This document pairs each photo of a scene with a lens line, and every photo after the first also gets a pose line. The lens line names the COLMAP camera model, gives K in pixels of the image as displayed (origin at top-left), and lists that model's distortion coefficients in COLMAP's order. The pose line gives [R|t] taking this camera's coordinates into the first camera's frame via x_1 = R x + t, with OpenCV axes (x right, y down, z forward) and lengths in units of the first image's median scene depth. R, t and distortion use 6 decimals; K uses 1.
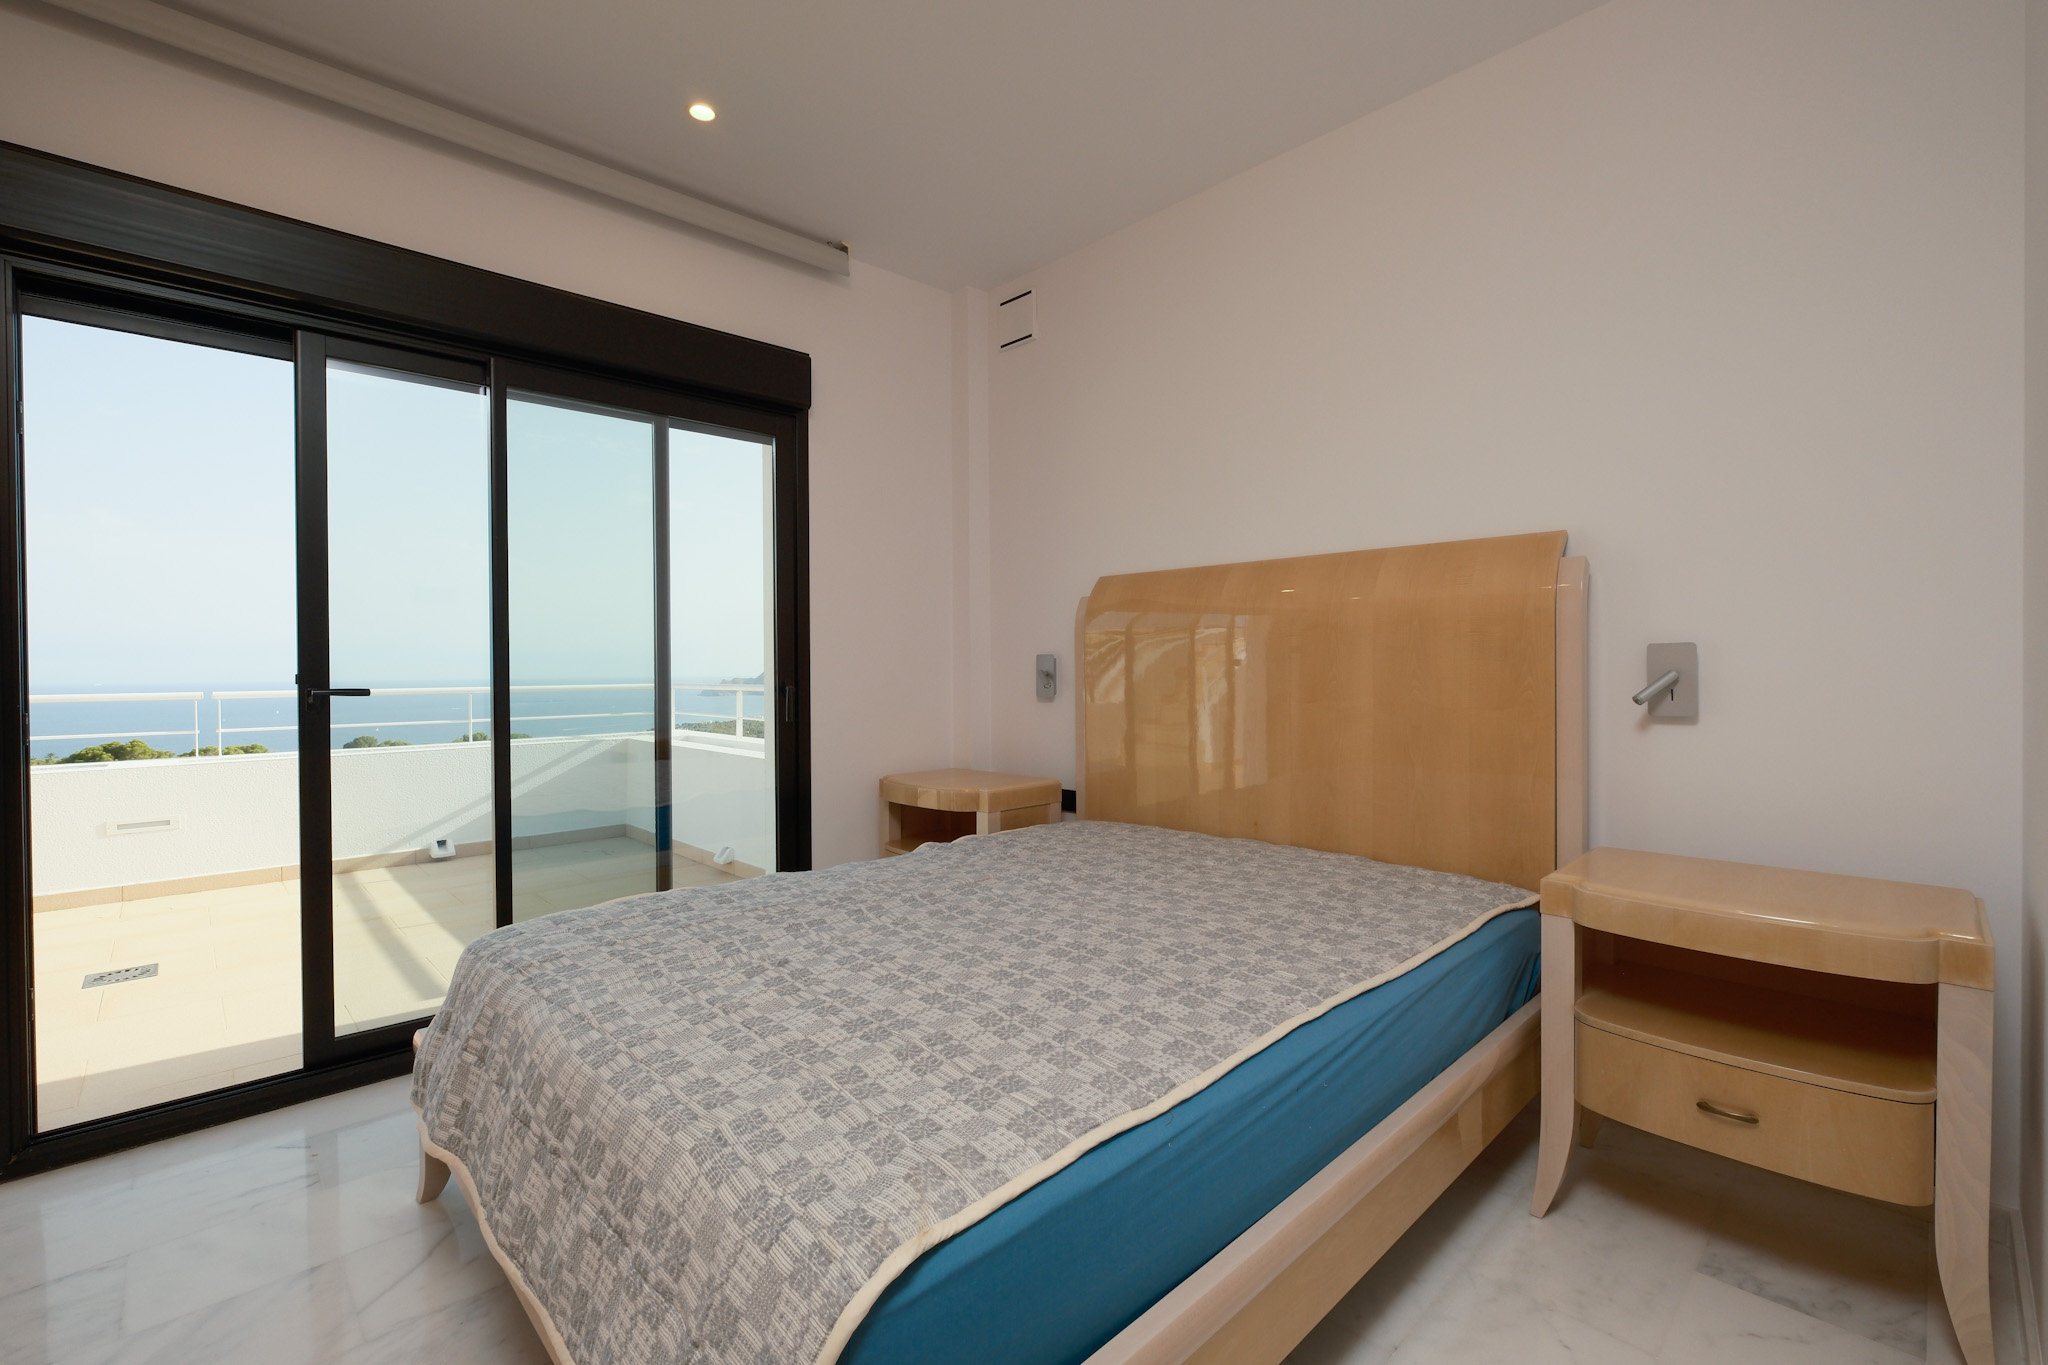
lens RADIAL K [[898.1, 0, 1024.0], [0, 898.1, 682.5], [0, 0, 1]] dist [-0.000854, -0.000071]
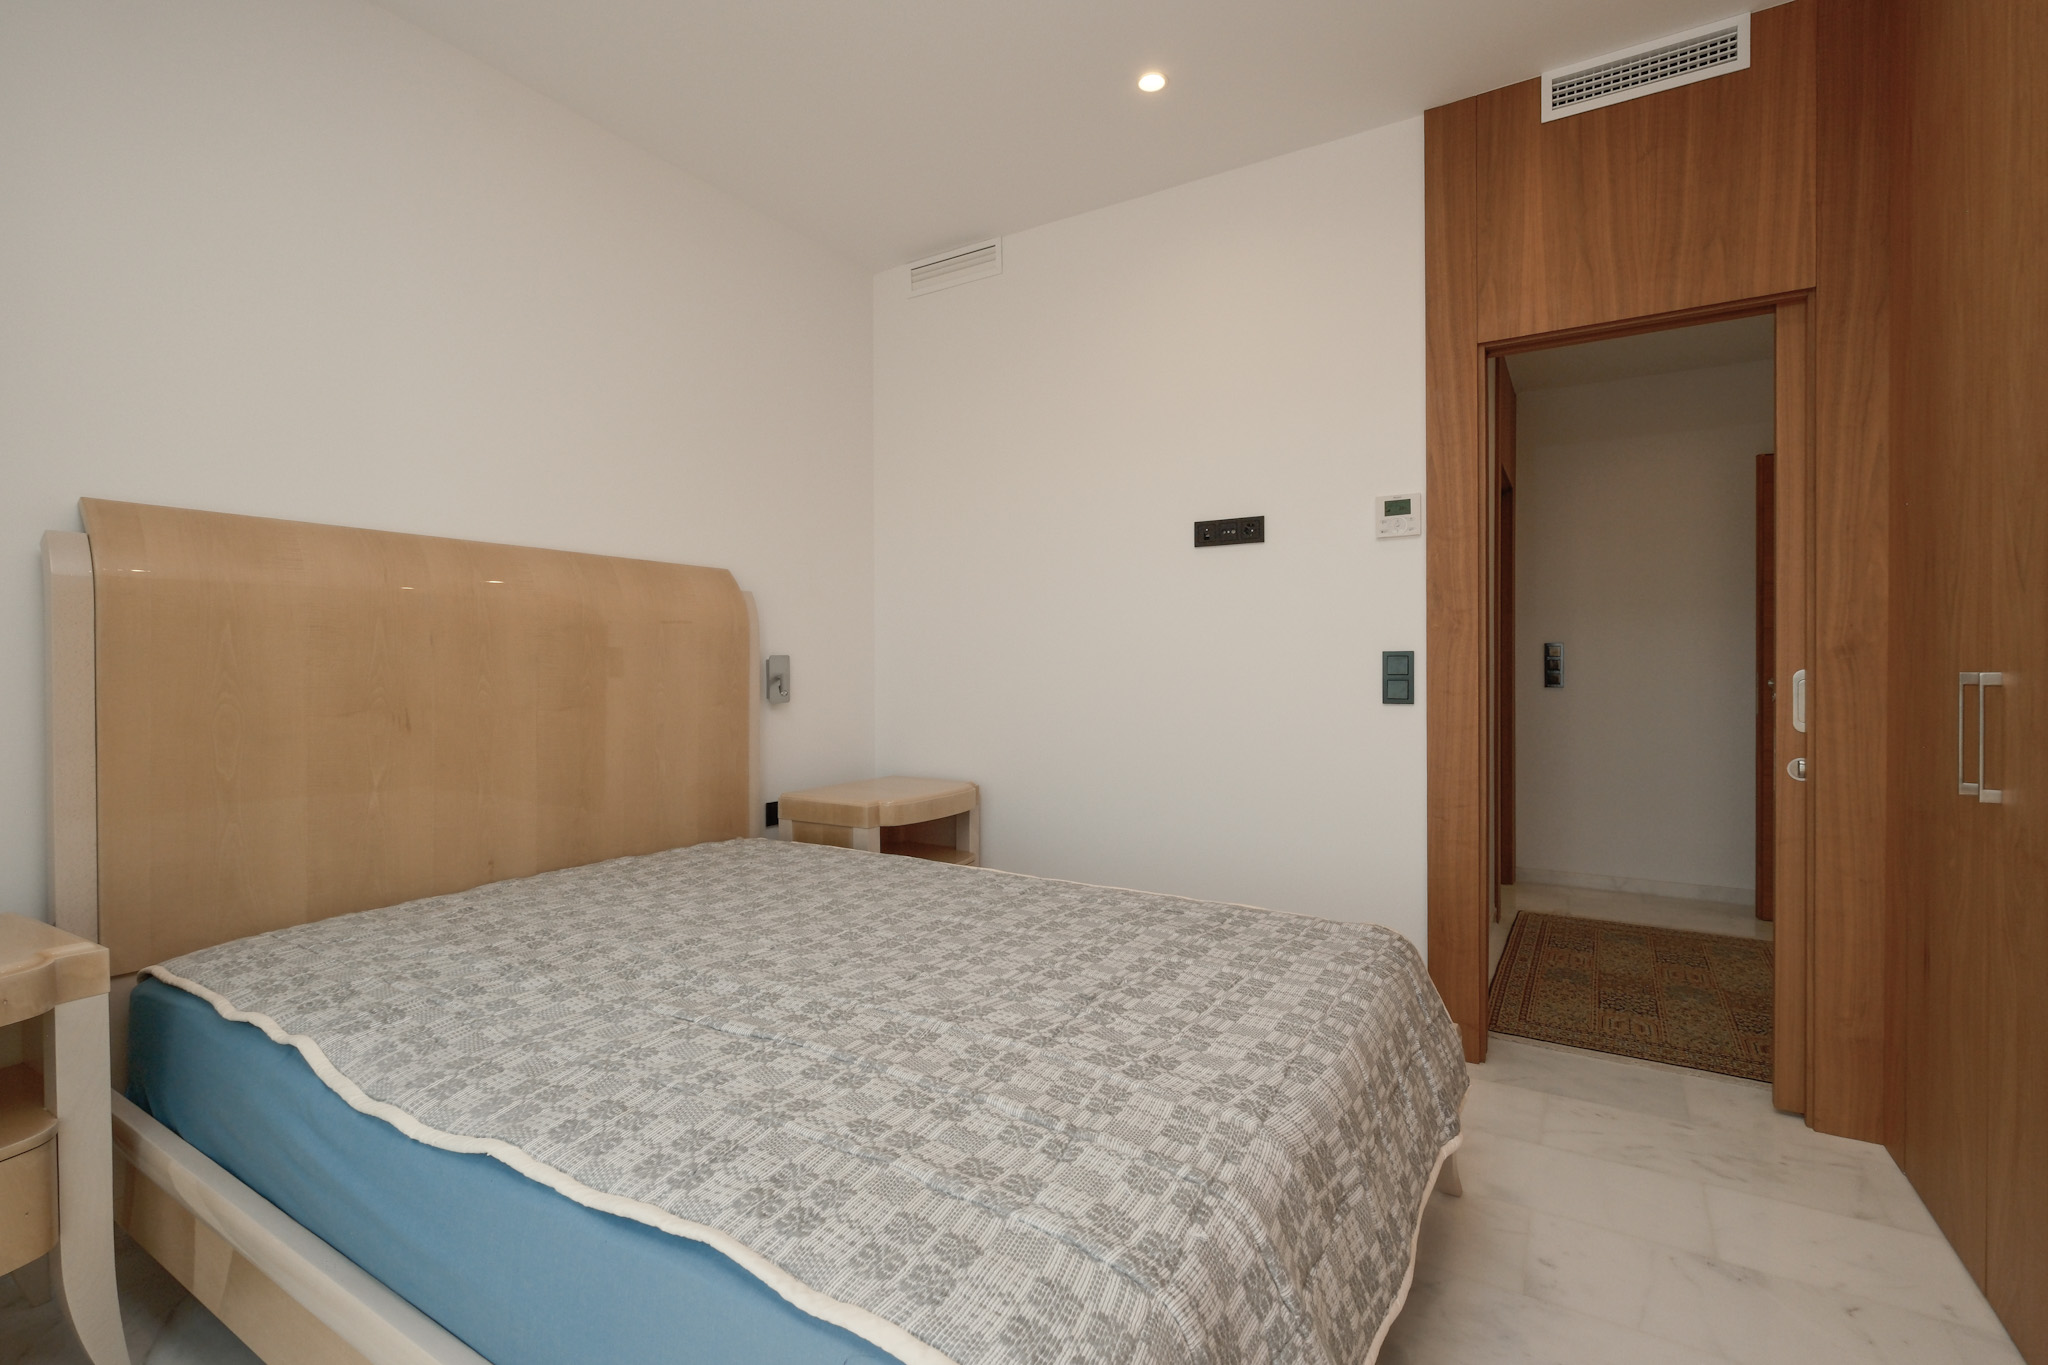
lens RADIAL K [[898.1, 0, 1024.0], [0, 898.1, 682.5], [0, 0, 1]] dist [-0.000854, -0.000071]
pose [[-0.254536, -0.004639, 0.967052, -0.858522], [0.019804, 0.999754, 0.010008, -0.002856], [-0.966861, 0.021699, -0.254381, 0.997653]]
